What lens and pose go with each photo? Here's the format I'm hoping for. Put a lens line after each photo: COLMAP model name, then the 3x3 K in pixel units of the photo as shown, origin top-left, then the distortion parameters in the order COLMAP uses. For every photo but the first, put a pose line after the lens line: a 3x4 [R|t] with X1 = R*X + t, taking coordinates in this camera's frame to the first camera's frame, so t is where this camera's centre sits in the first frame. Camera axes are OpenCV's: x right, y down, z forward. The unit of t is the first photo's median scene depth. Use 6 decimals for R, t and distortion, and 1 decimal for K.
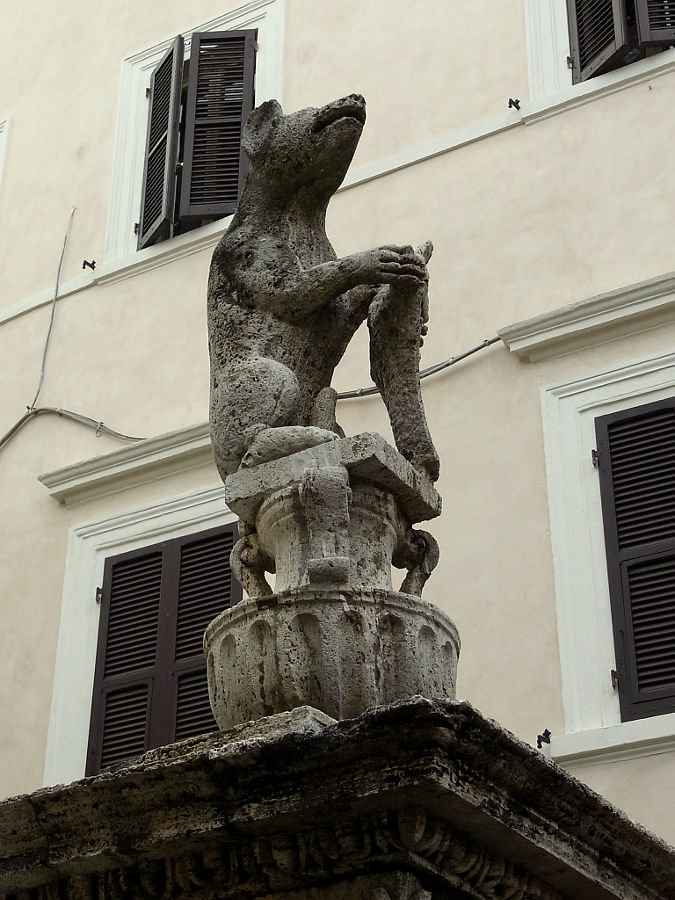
lens RADIAL K [[1510.8, 0, 312.9], [0, 1510.8, 449.3], [0, 0, 1]] dist [0.111046, -0.024222]
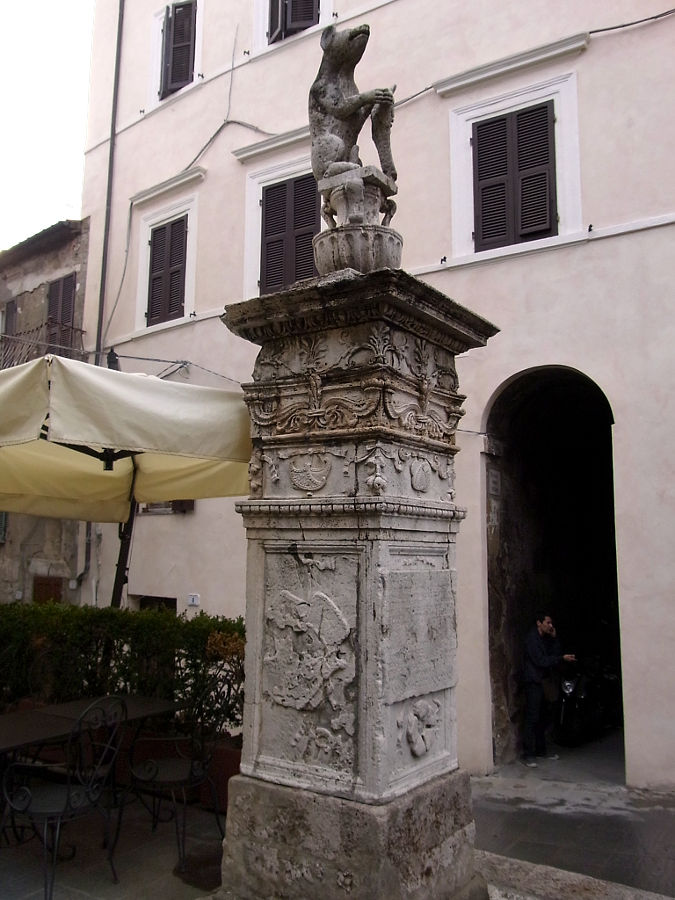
lens RADIAL K [[736.3, 0, 352.8], [0, 736.3, 450.8], [0, 0, 1]] dist [-0.309782, 0.000700]
pose [[0.999944, -0.010627, 0.000222, -0.000862], [0.009340, 0.888423, 0.458932, -0.127248], [-0.005074, -0.458904, 0.888472, -0.332584]]
